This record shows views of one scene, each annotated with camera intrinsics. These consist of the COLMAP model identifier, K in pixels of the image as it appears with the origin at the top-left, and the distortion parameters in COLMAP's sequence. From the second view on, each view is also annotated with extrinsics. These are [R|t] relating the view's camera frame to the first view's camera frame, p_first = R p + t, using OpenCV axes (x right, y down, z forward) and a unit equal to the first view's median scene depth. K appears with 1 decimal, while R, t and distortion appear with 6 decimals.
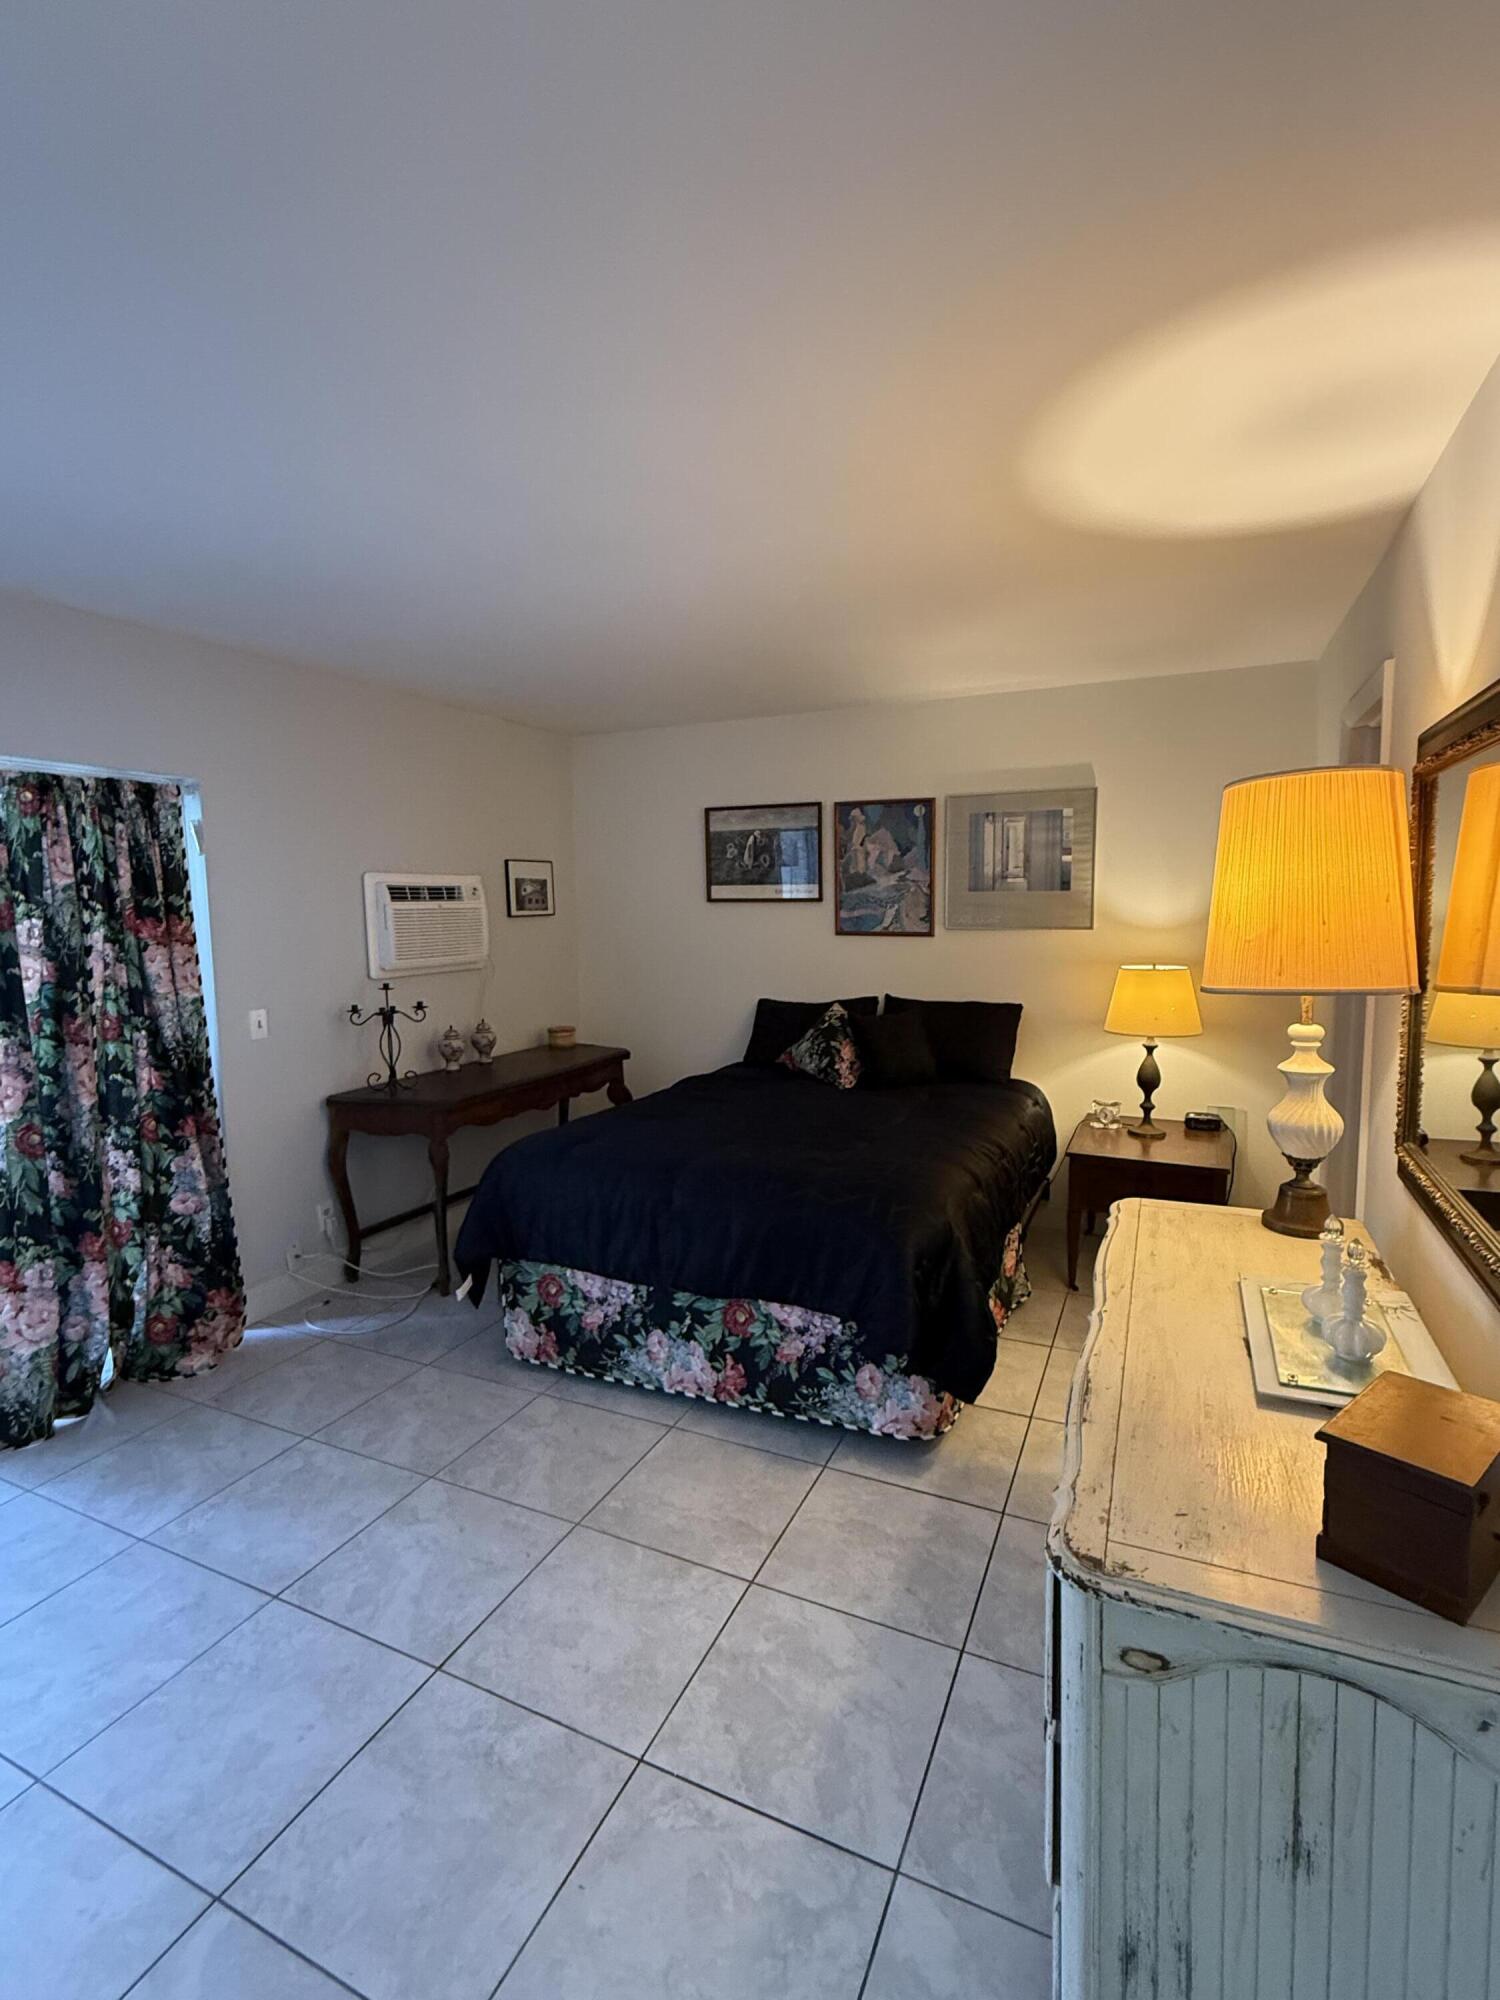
lens RADIAL K [[927.5, 0, 745.3], [0, 927.5, 1000.5], [0, 0, 1]] dist [0.001535, -0.000389]
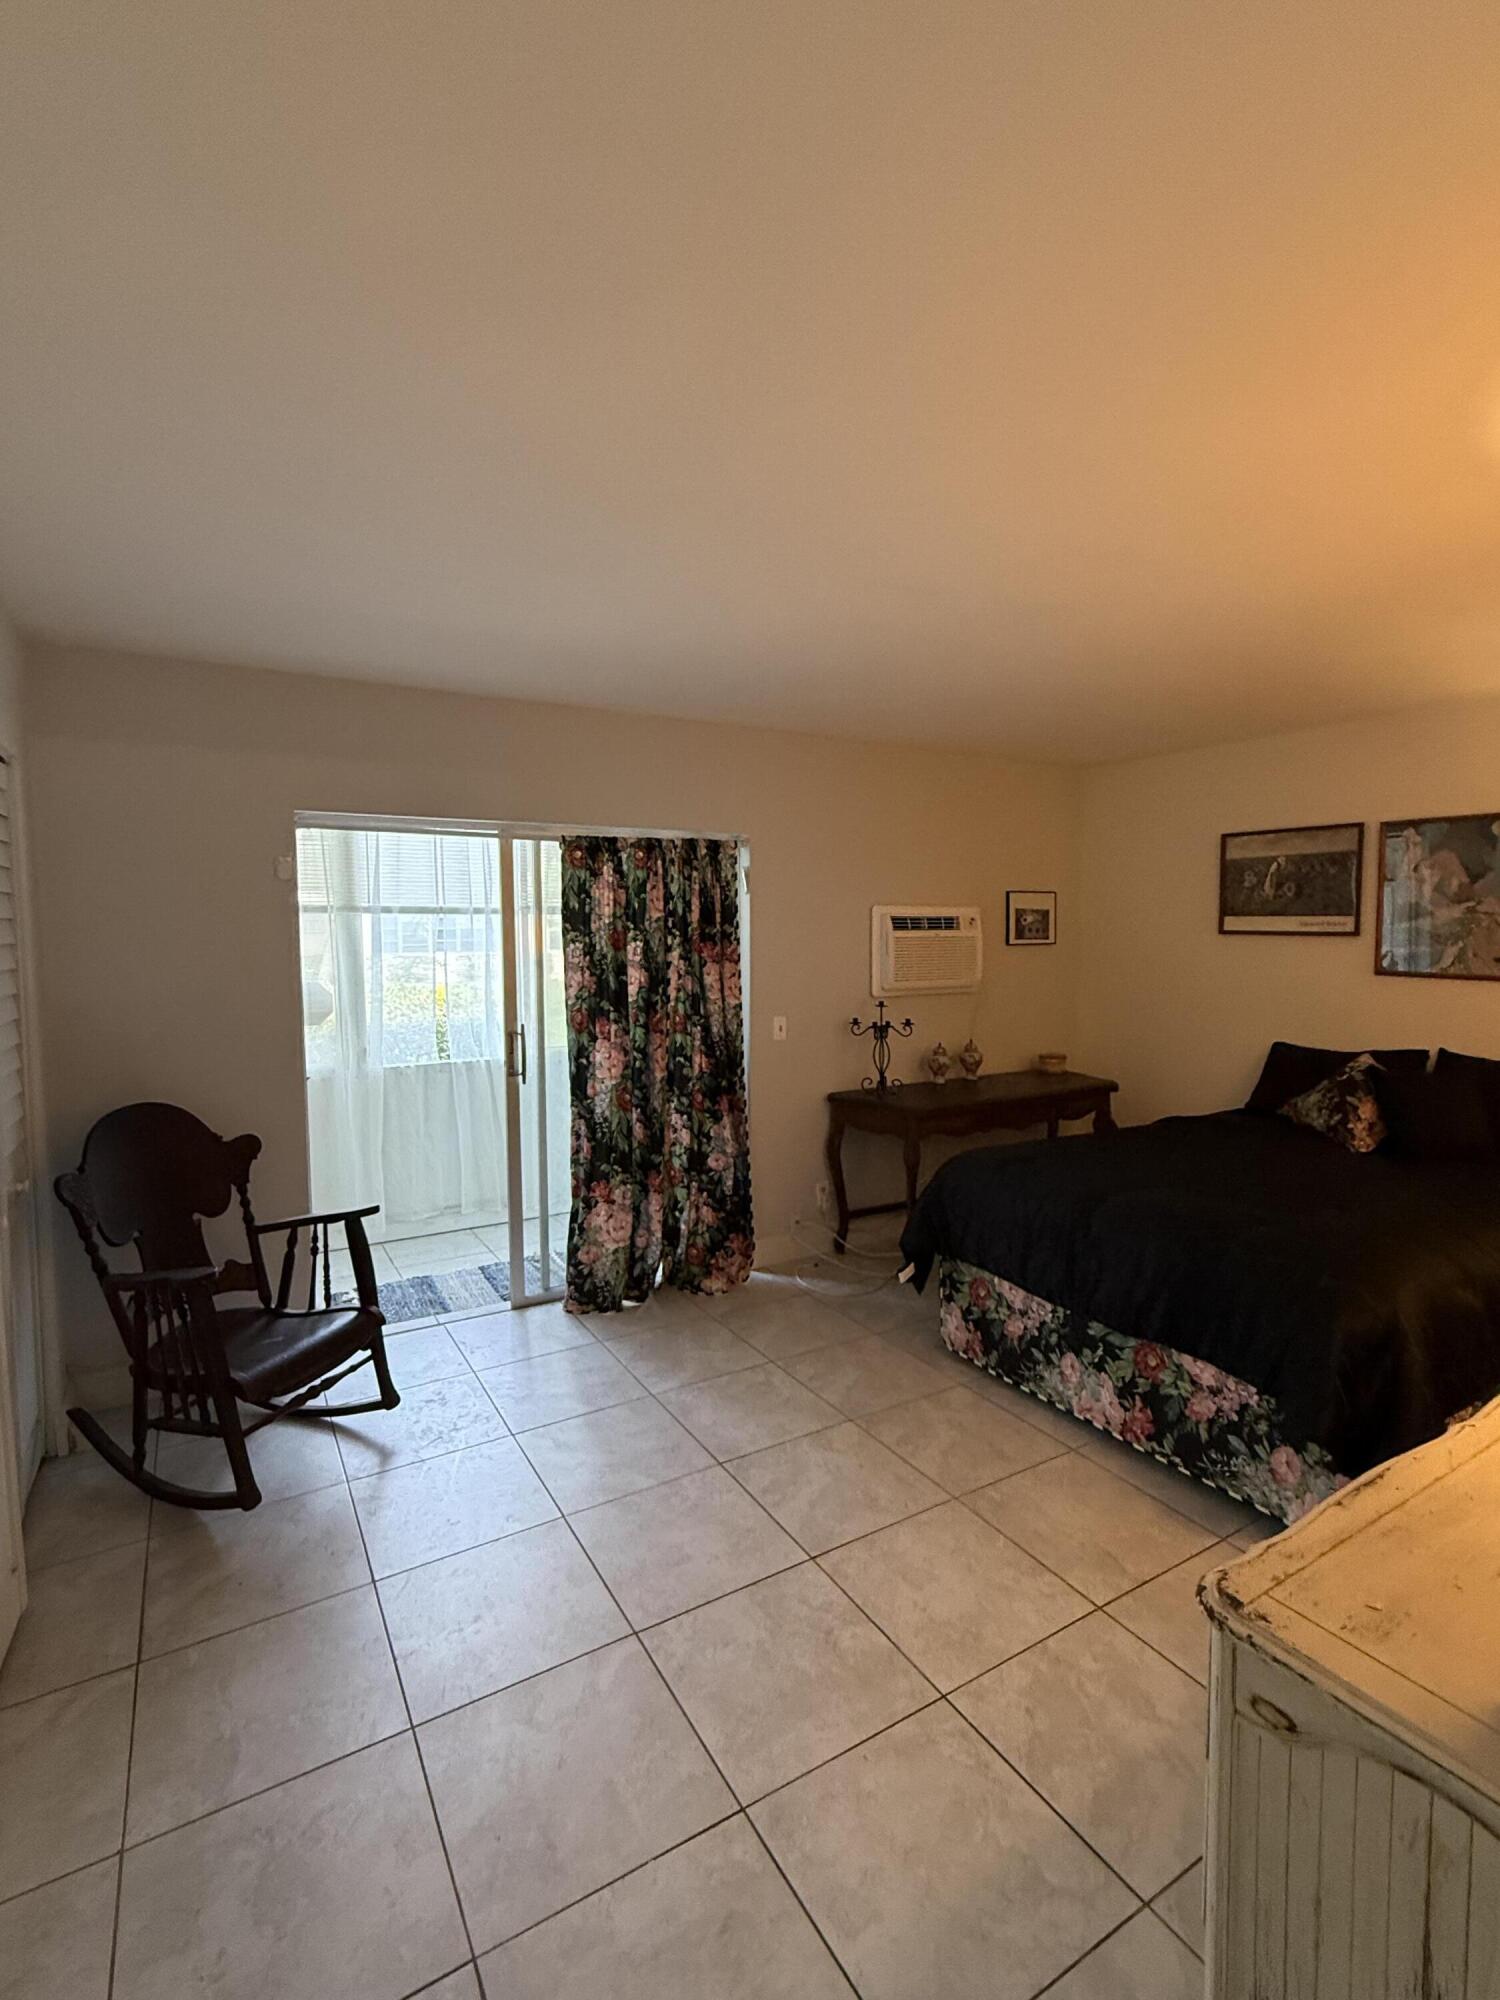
lens RADIAL K [[927.5, 0, 752.0], [0, 927.5, 1001.7], [0, 0, 1]] dist [0.001535, -0.000389]
pose [[0.826190, 0.056845, -0.560517, 0.157198], [-0.069483, 0.997582, -0.001246, -0.006599], [0.559091, 0.039976, 0.828142, -0.058807]]
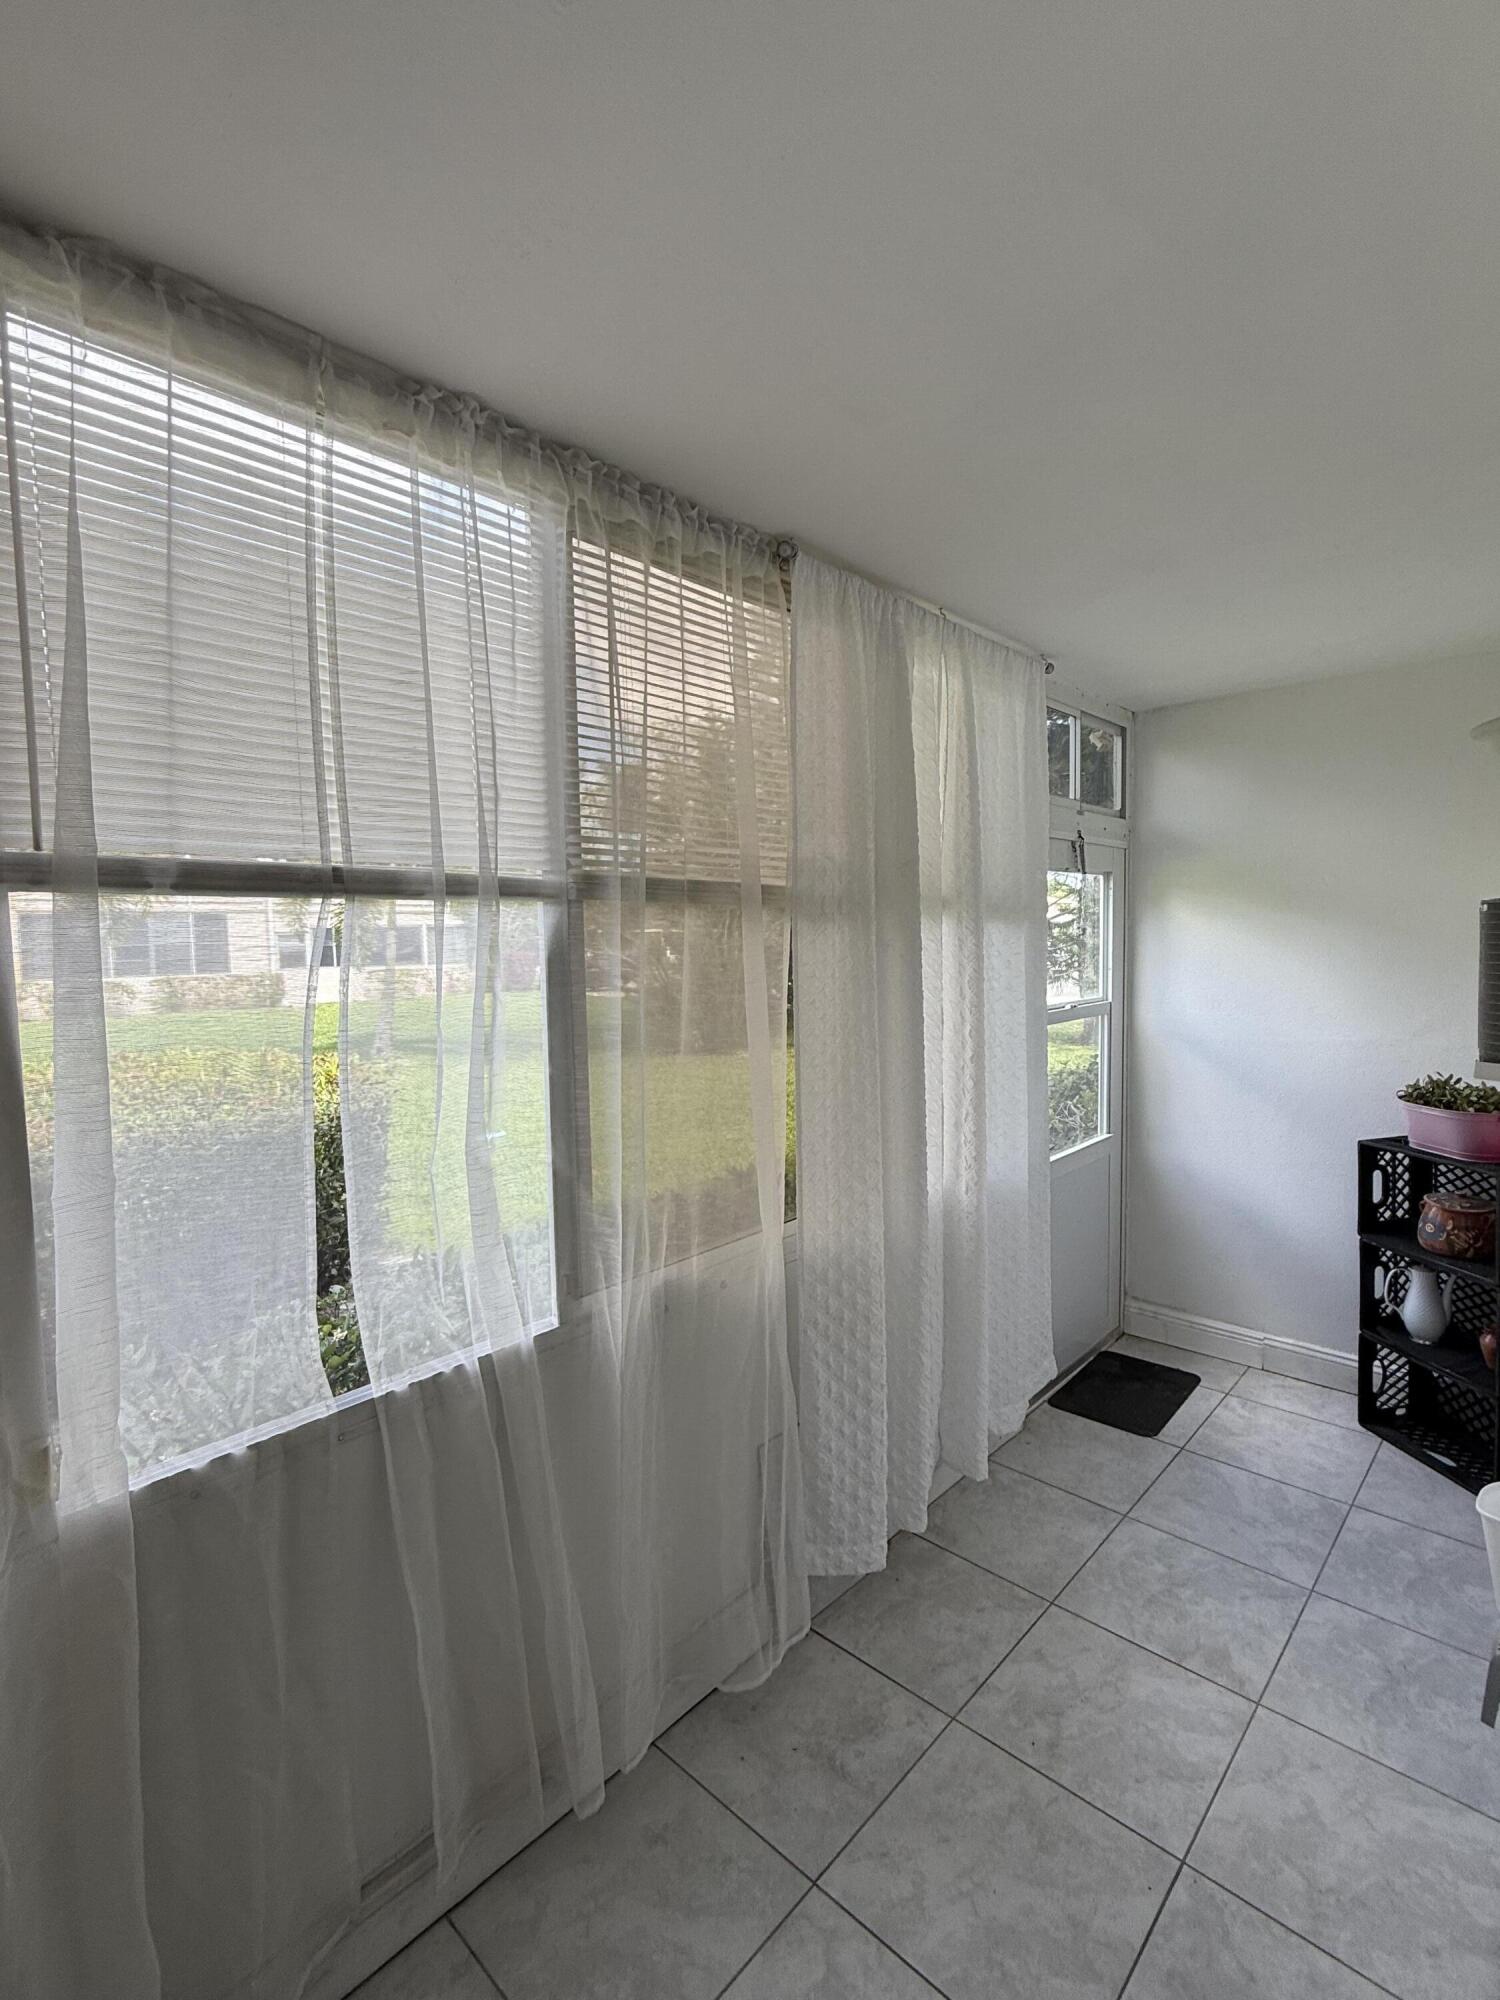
lens RADIAL K [[927.5, 0, 752.0], [0, 927.5, 995.6], [0, 0, 1]] dist [0.001535, -0.000389]
pose [[0.949612, 0.024288, -0.312487, -0.582514], [-0.036085, 0.998835, -0.032024, -0.049052], [0.311345, 0.041687, 0.949382, 0.417497]]
